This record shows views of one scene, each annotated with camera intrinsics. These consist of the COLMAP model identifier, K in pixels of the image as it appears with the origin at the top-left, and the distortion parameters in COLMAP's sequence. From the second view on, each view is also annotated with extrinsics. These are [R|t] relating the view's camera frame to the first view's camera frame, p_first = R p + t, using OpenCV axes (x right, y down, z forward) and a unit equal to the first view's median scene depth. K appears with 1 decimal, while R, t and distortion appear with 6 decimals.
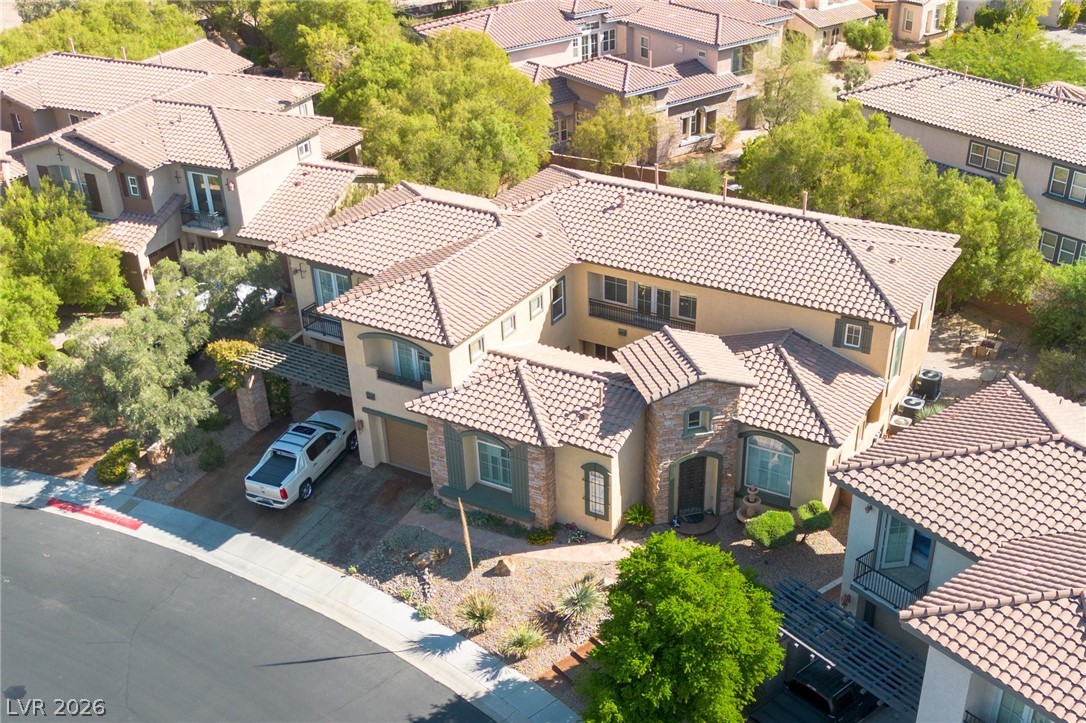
lens RADIAL K [[1226.4, 0, 585.2], [0, 1226.4, 532.7], [0, 0, 1]] dist [0.097843, -0.188370]
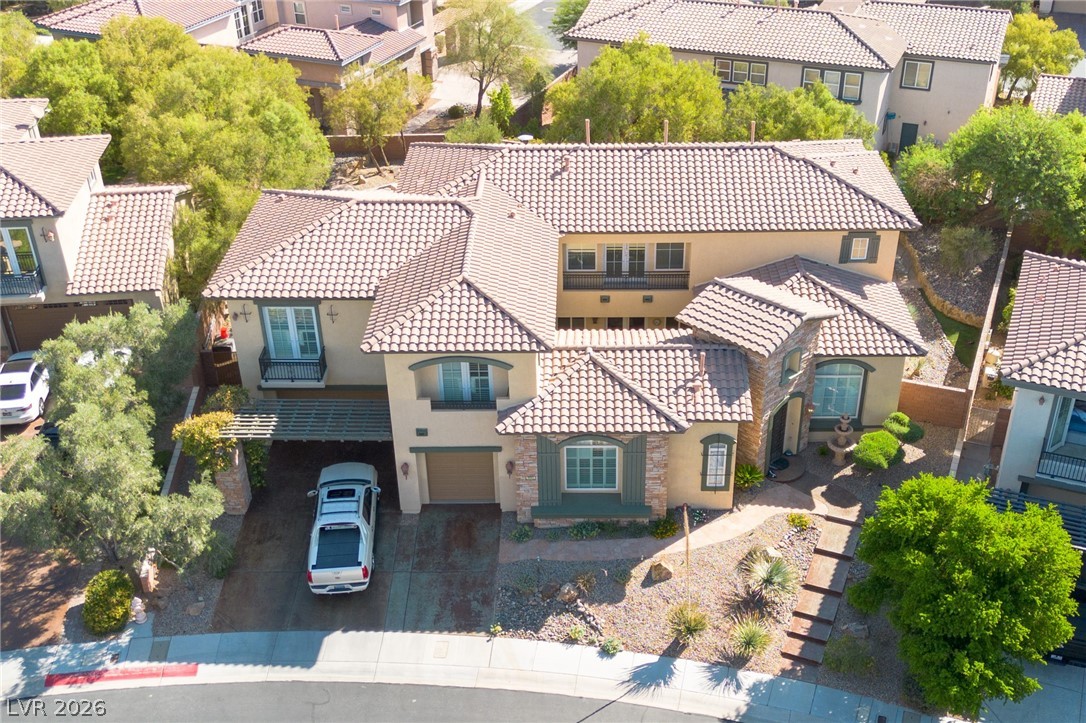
lens RADIAL K [[1215.8, 0, 590.2], [0, 1215.8, 447.9], [0, 0, 1]] dist [0.077884, -0.122311]
pose [[0.871784, -0.270653, 0.408337, -0.420852], [0.278666, 0.959511, 0.041039, -0.102366], [-0.402912, 0.078013, 0.911908, 0.177723]]
